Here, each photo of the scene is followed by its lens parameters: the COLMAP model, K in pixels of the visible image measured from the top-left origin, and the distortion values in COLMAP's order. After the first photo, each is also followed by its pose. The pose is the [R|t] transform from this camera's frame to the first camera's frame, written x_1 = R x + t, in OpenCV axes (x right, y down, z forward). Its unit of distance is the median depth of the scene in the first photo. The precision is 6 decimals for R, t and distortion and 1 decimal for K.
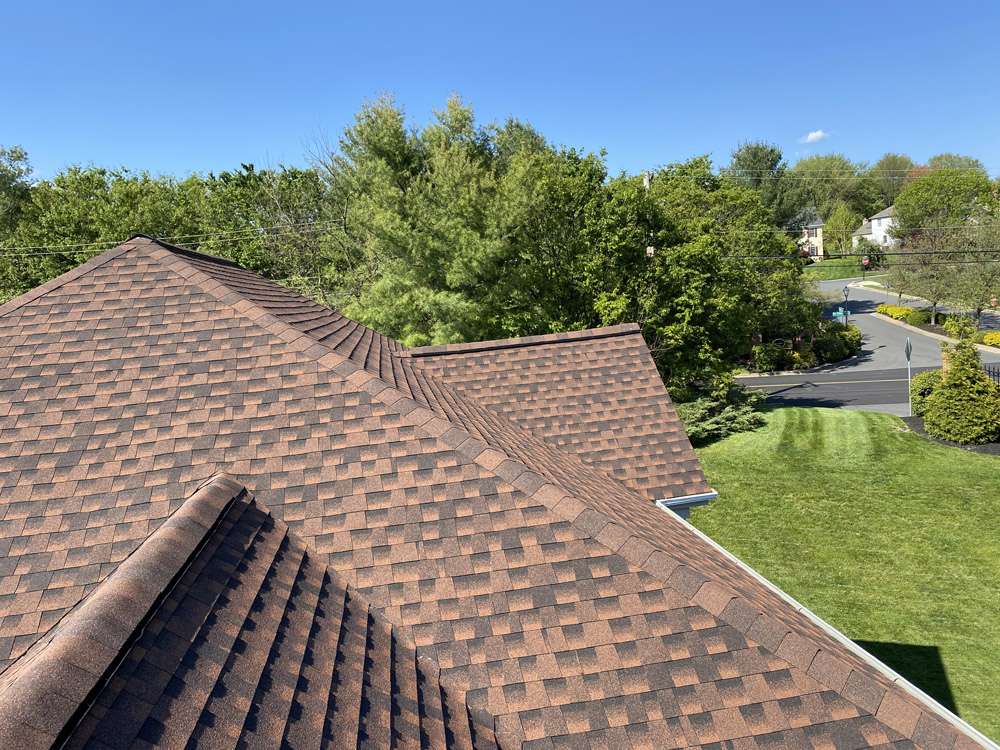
lens RADIAL K [[754.1, 0, 491.7], [0, 754.1, 377.6], [0, 0, 1]] dist [0.034834, -0.035965]
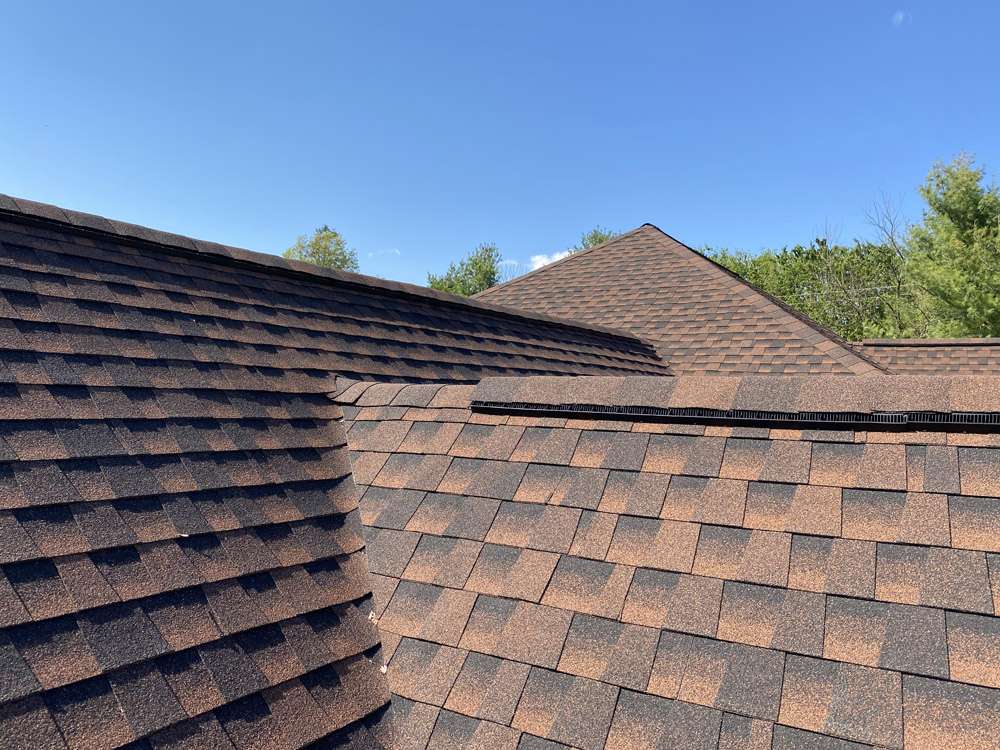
lens RADIAL K [[754.1, 0, 492.7], [0, 754.1, 368.8], [0, 0, 1]] dist [0.034834, -0.035965]
pose [[0.747439, 0.094236, -0.657613, 0.245575], [-0.177261, 0.982290, -0.060711, 0.188734], [0.640245, 0.161947, 0.750906, -0.195693]]
